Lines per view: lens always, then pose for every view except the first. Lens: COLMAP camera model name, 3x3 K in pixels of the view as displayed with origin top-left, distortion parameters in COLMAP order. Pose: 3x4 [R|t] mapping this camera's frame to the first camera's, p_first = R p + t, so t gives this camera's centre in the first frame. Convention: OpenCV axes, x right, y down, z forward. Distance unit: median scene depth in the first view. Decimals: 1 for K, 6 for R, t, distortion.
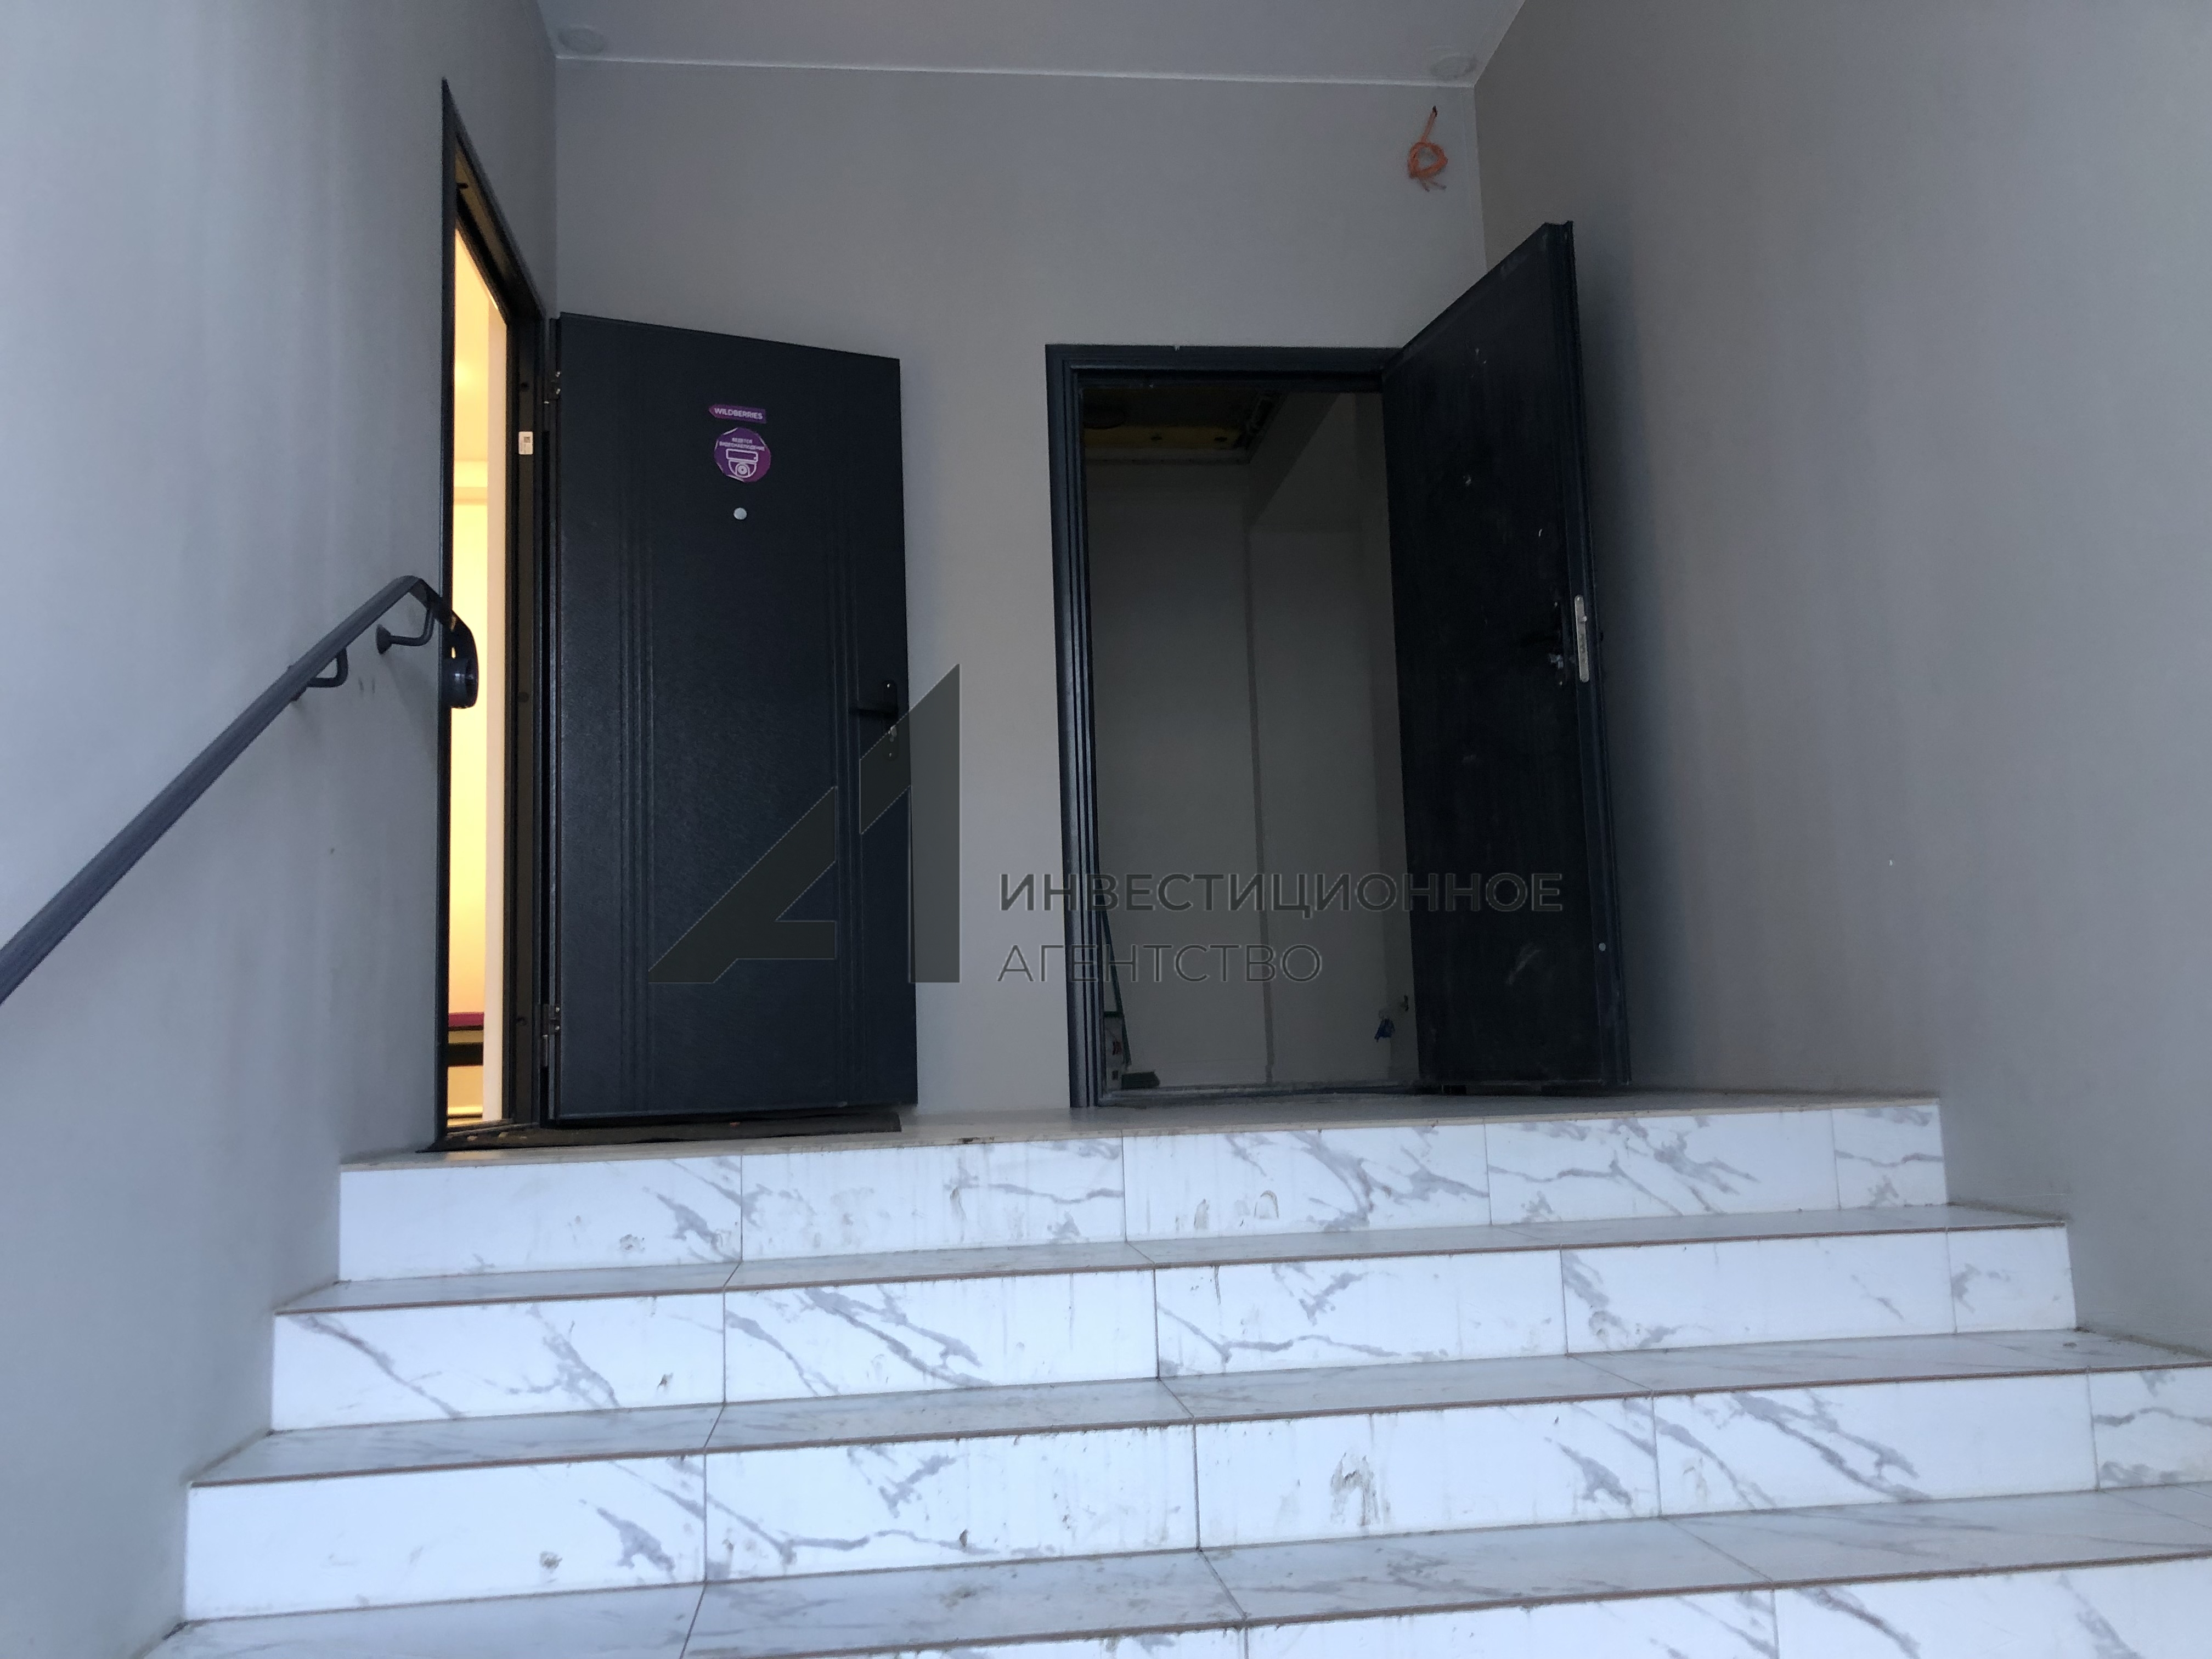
lens RADIAL K [[1791.0, 0, 1094.8], [0, 1791.0, 823.6], [0, 0, 1]] dist [0.070017, -0.115760]
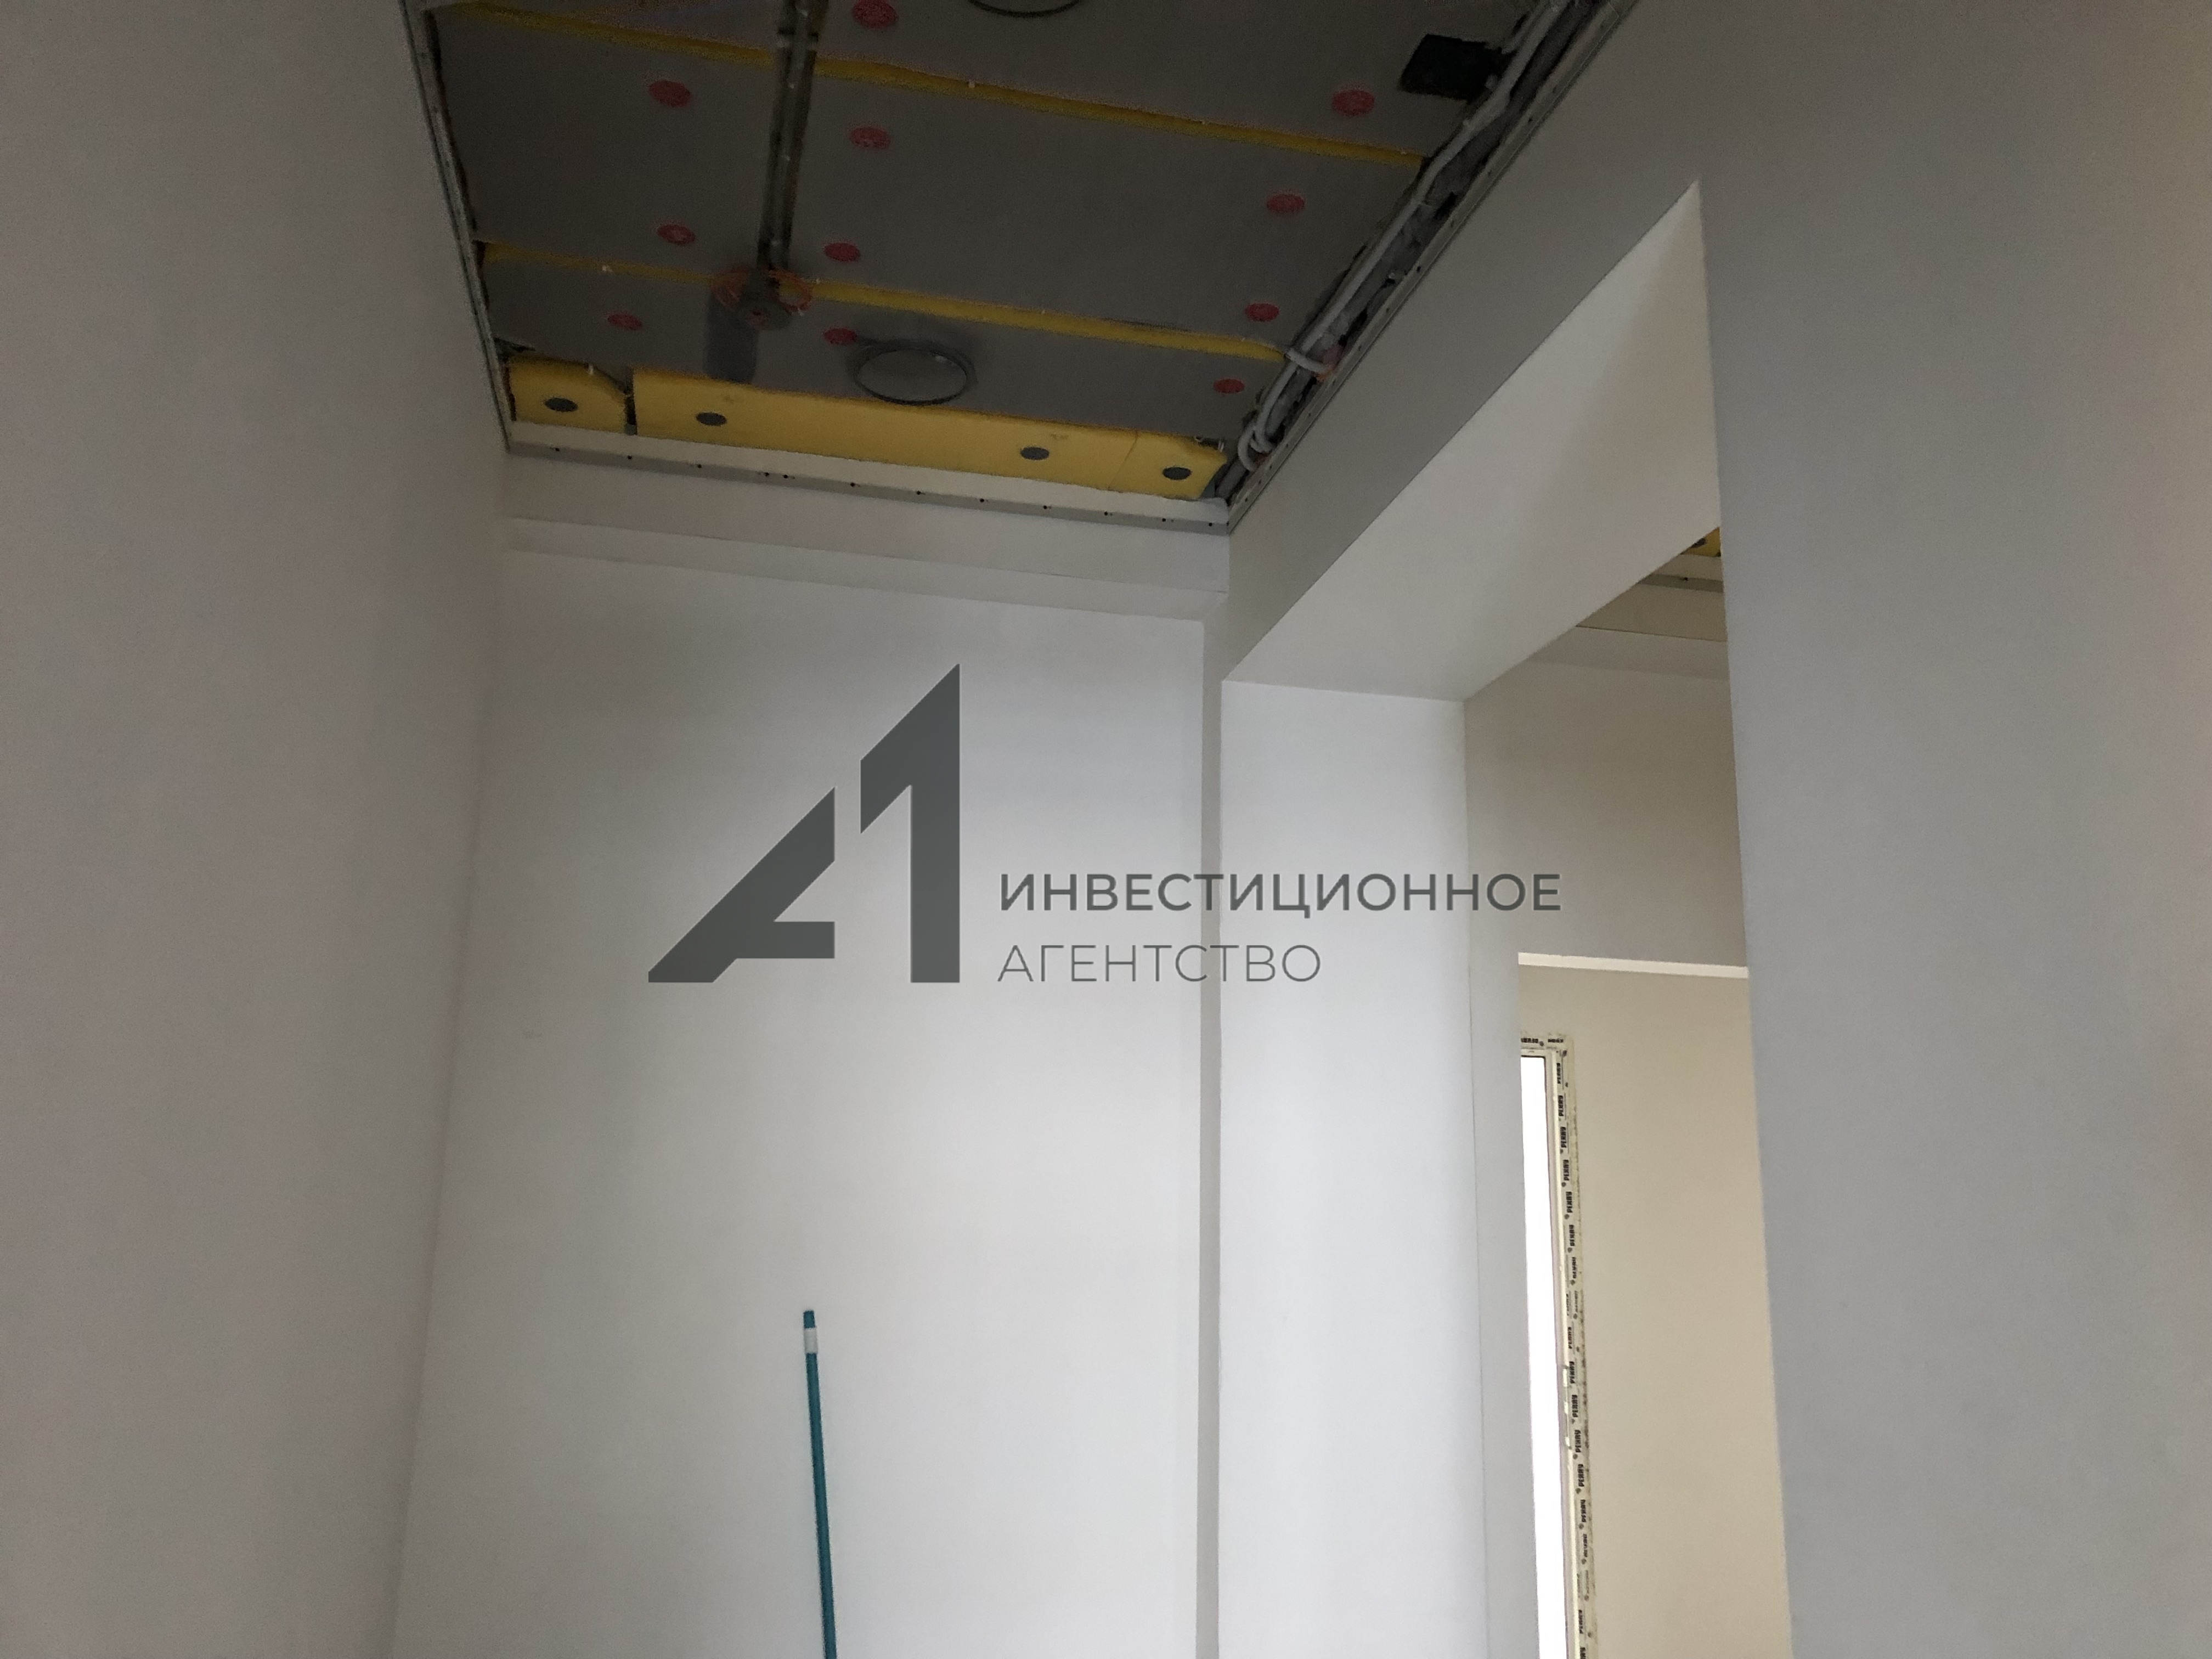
lens RADIAL K [[1791.0, 0, 1094.8], [0, 1791.0, 823.6], [0, 0, 1]] dist [0.070017, -0.115760]
pose [[0.992133, 0.079000, 0.097115, 0.021412], [-0.067077, 0.990452, -0.120436, -0.126131], [-0.105703, 0.112975, 0.987959, 1.018609]]
